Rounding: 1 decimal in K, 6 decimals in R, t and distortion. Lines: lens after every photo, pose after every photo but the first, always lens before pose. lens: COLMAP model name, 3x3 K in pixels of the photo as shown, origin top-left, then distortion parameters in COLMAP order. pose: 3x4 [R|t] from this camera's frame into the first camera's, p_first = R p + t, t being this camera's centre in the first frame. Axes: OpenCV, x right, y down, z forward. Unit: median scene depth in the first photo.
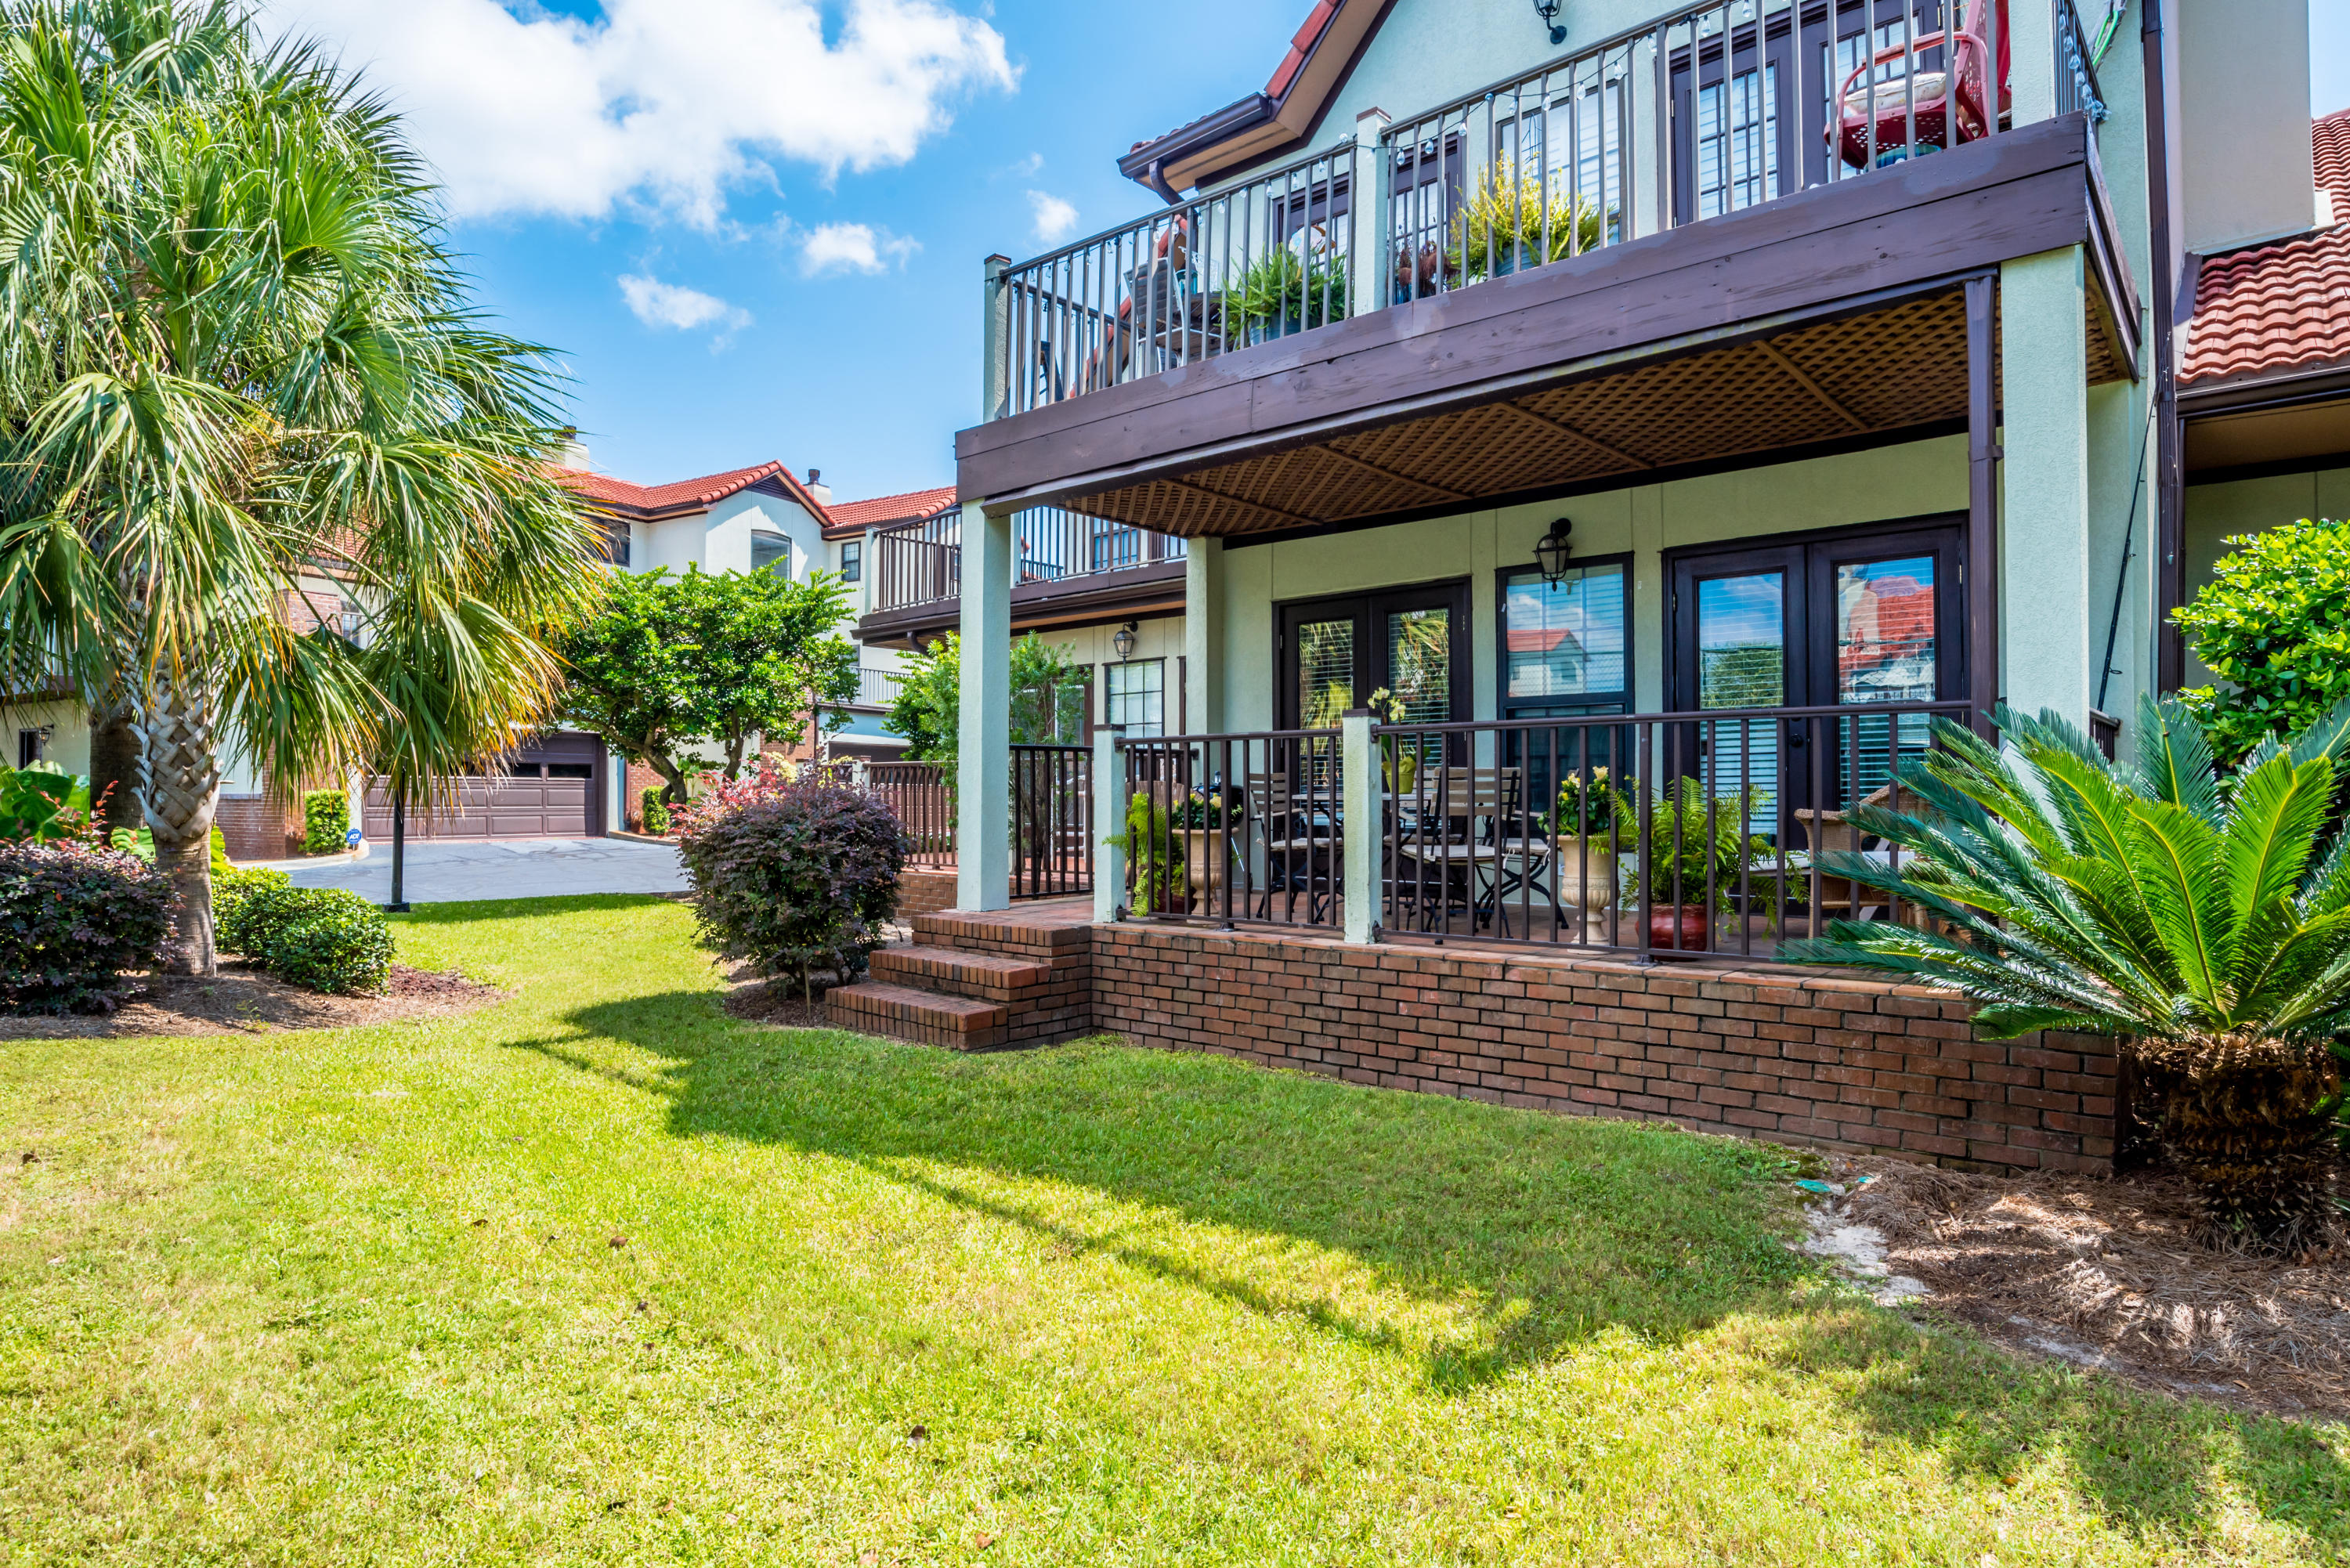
lens RADIAL K [[1275.6, 0, 1175.0], [0, 1275.6, 784.0], [0, 0, 1]] dist [-0.052615, 0.003088]
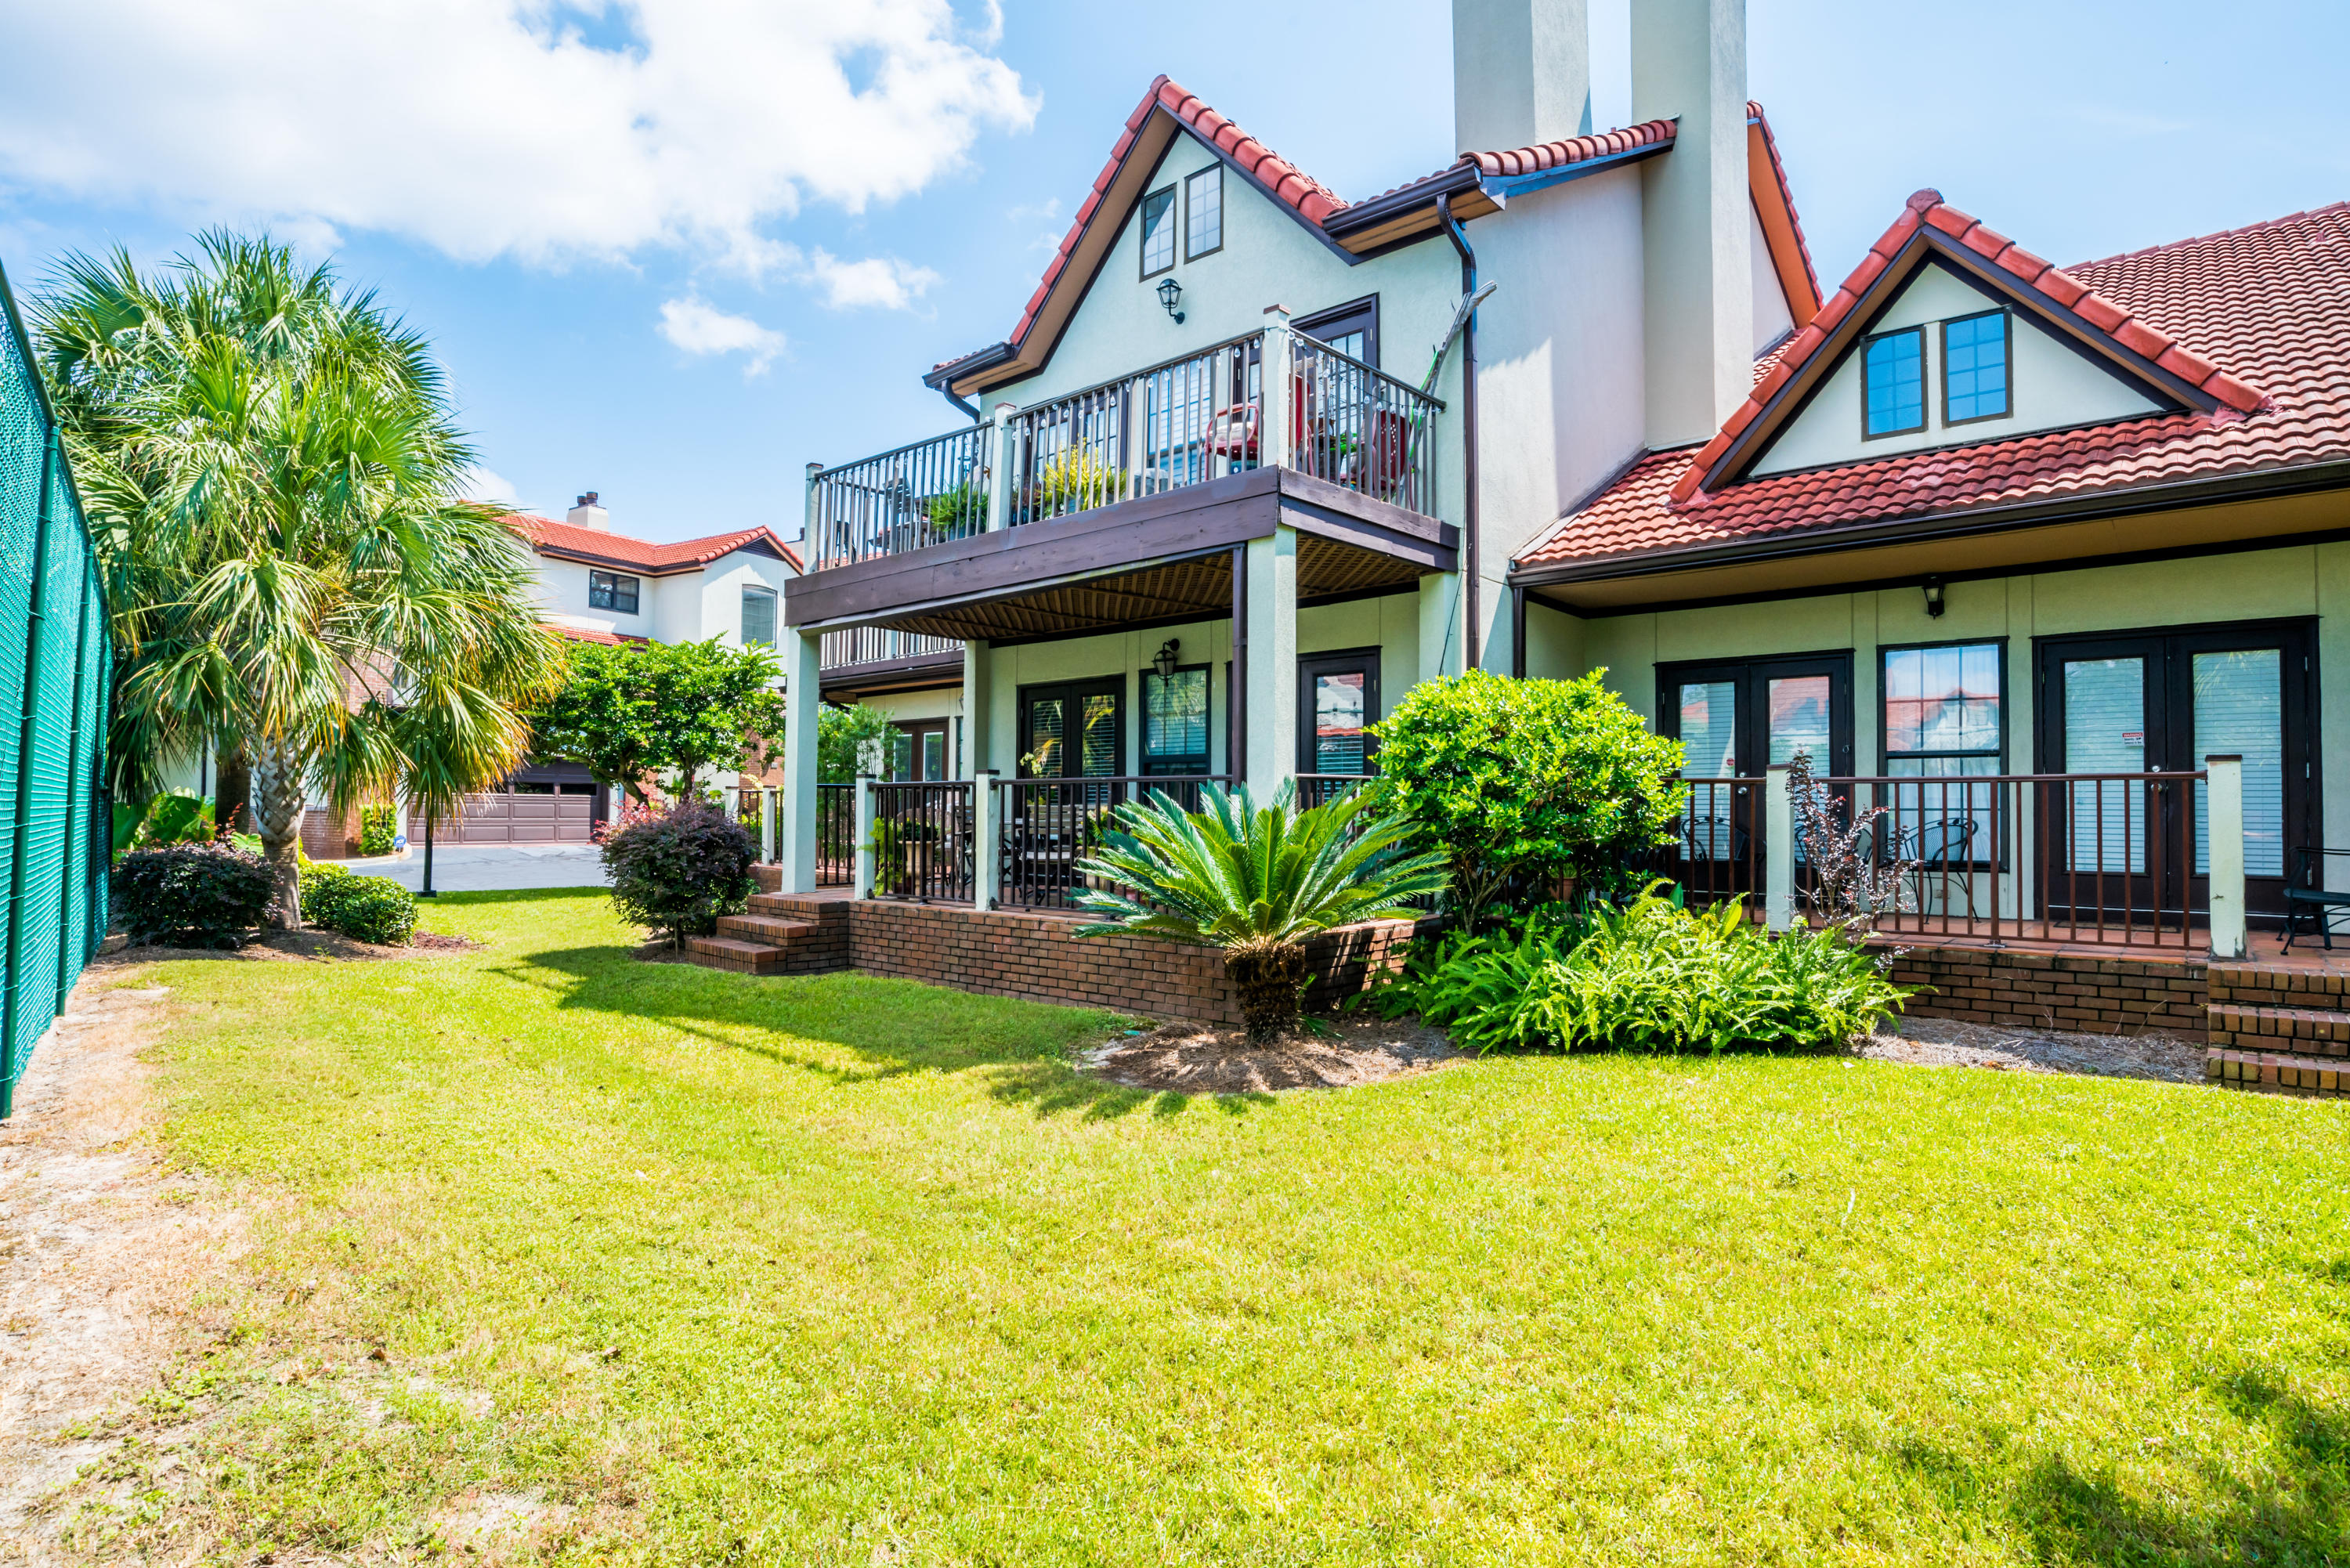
lens RADIAL K [[1215.6, 0, 1175.0], [0, 1215.6, 784.0], [0, 0, 1]] dist [-0.045814, -0.000422]
pose [[0.999901, 0.008009, -0.011535, 0.325638], [-0.008149, 0.999894, -0.012062, -0.018280], [0.011437, 0.012154, 0.999861, -0.460663]]
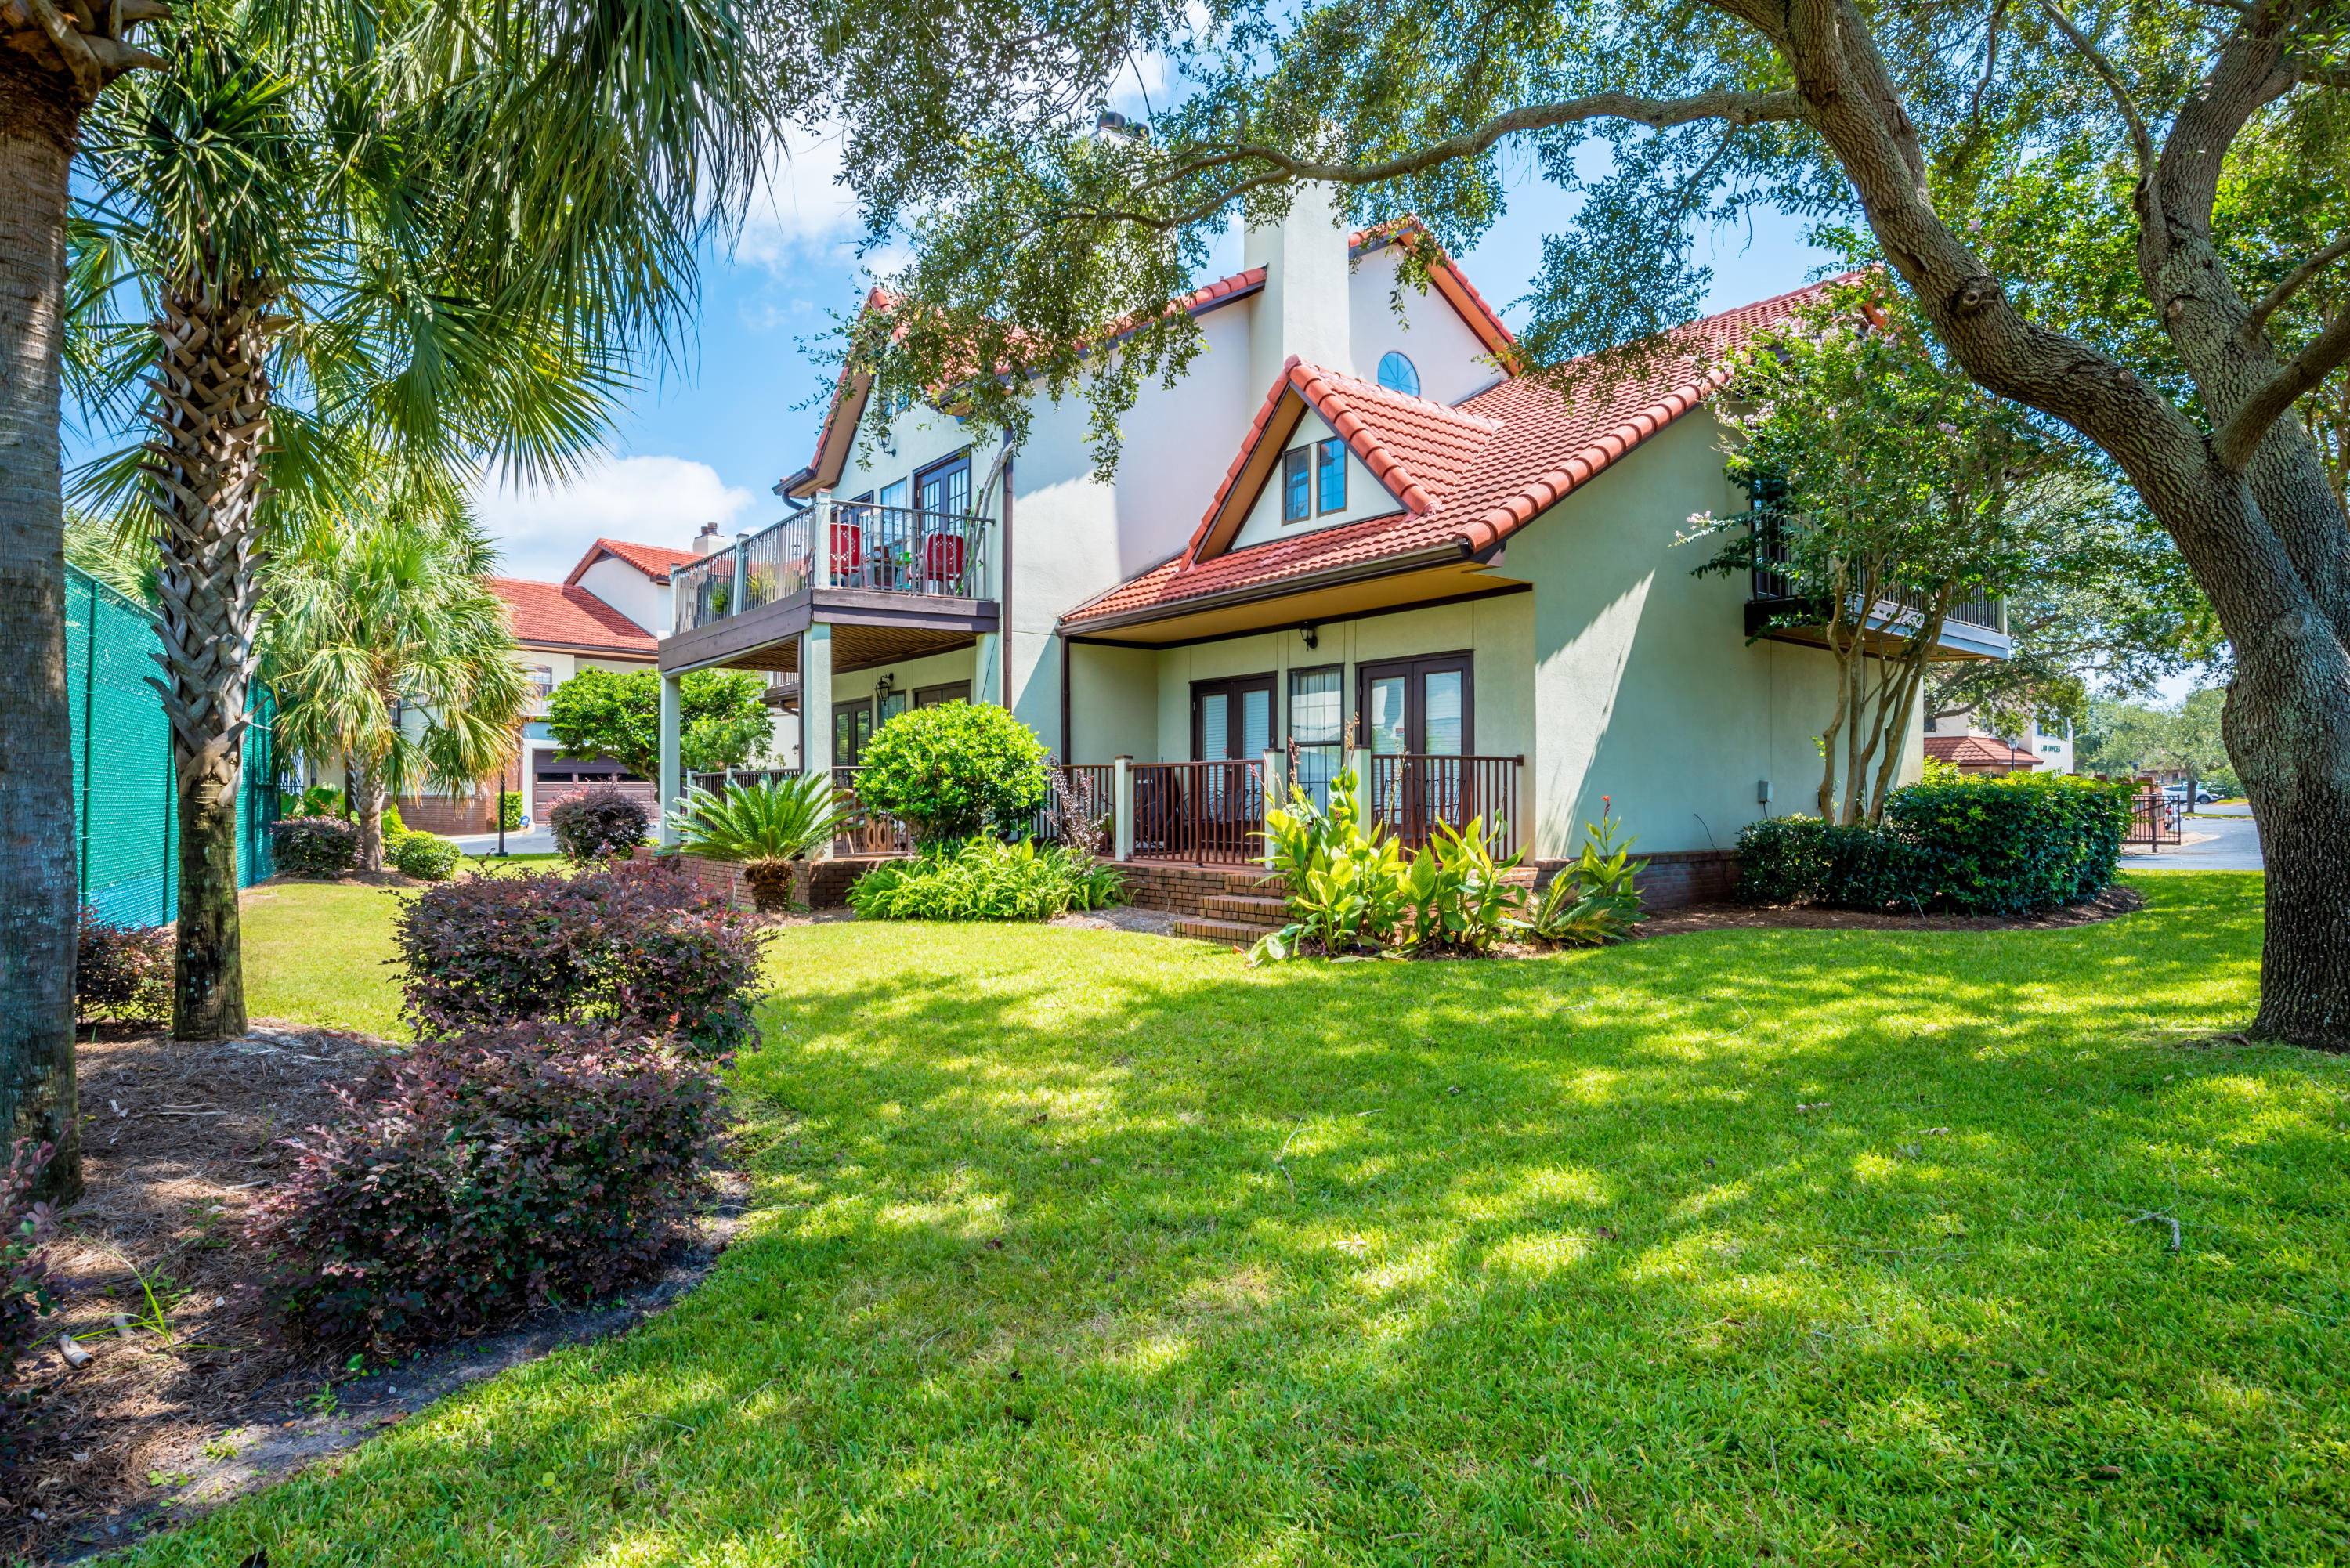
lens RADIAL K [[1270.6, 0, 1175.0], [0, 1270.6, 784.0], [0, 0, 1]] dist [-0.042995, 0.001817]
pose [[0.980801, -0.006260, -0.194909, 1.240153], [0.007604, 0.999952, 0.006147, -0.022849], [0.194862, -0.007511, 0.980802, -1.117028]]
